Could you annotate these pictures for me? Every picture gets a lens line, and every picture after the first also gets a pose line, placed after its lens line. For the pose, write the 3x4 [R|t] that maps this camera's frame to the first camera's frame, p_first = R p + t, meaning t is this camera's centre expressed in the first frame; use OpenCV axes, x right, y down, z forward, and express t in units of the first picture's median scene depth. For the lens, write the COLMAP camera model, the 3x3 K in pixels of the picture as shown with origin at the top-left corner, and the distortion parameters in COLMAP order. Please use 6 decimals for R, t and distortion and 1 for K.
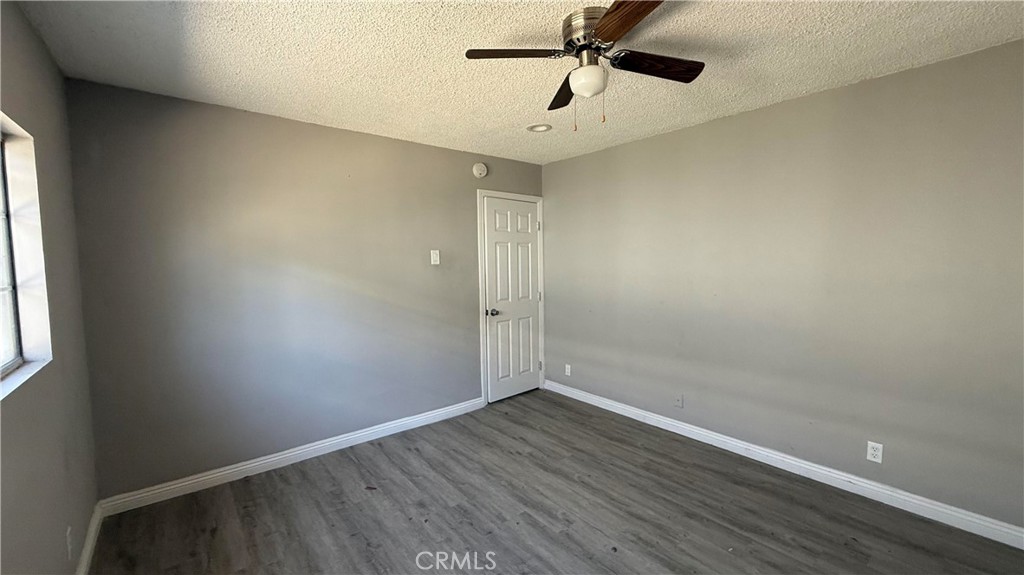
lens RADIAL K [[409.9, 0, 511.7], [0, 409.9, 285.9], [0, 0, 1]] dist [-0.000368, 0.000657]
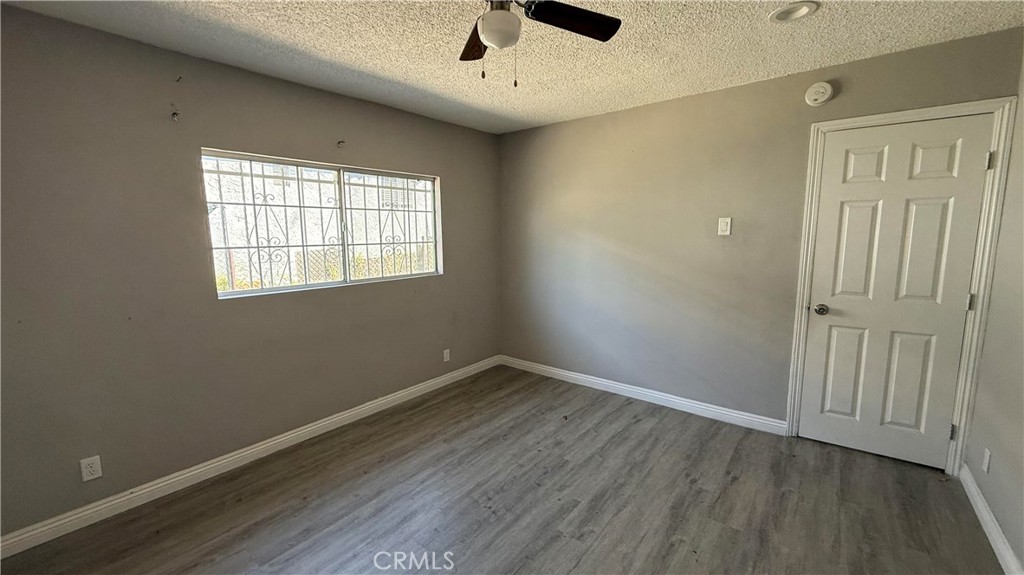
lens RADIAL K [[409.9, 0, 511.7], [0, 409.9, 285.9], [0, 0, 1]] dist [-0.000368, 0.000657]
pose [[0.204464, 0.137464, -0.969174, 0.750153], [-0.057741, 0.990060, 0.128245, -0.044666], [0.977170, 0.029739, 0.210369, 0.564903]]
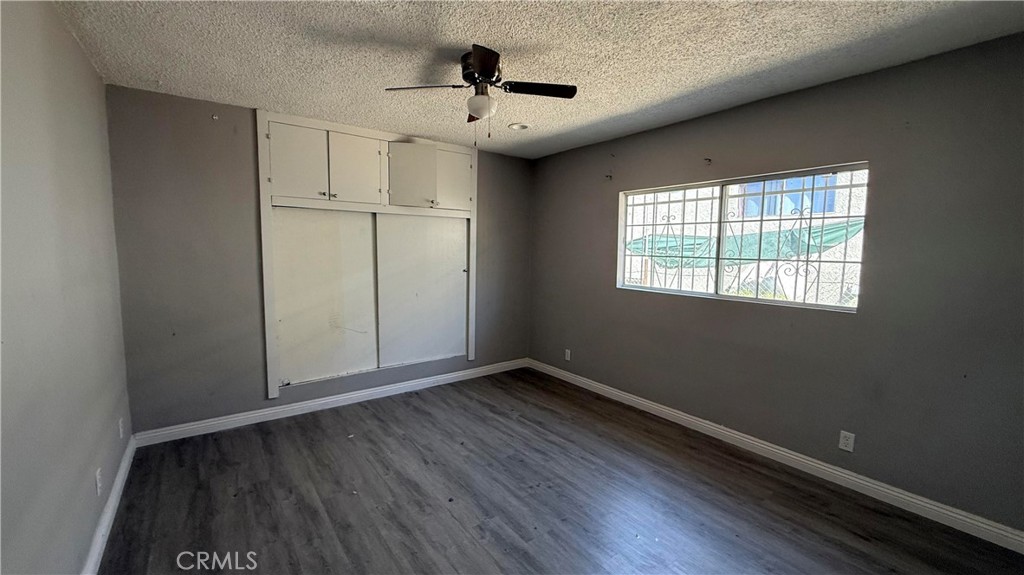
lens RADIAL K [[409.9, 0, 511.7], [0, 409.9, 285.9], [0, 0, 1]] dist [-0.000368, 0.000657]
pose [[-0.998905, -0.002081, 0.046729, 0.022555], [0.005508, 0.986827, 0.161688, -0.099174], [-0.046450, 0.161769, -0.985735, 1.561203]]
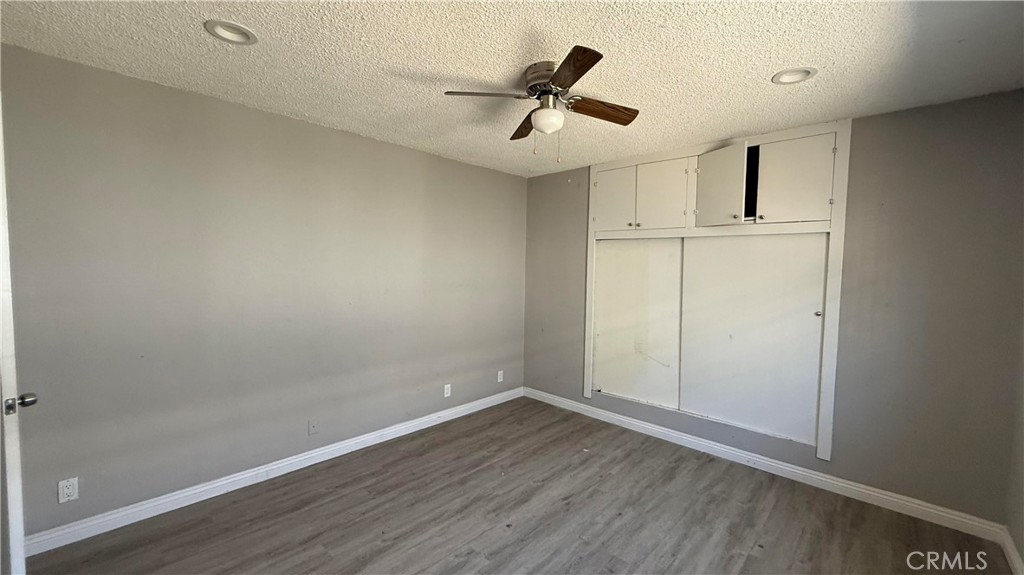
lens RADIAL K [[409.9, 0, 511.7], [0, 409.9, 285.9], [0, 0, 1]] dist [-0.000368, 0.000657]
pose [[-0.122036, -0.034369, 0.991930, -0.658621], [0.051743, 0.997821, 0.040939, -0.050688], [-0.991176, 0.056321, -0.119991, 0.843052]]
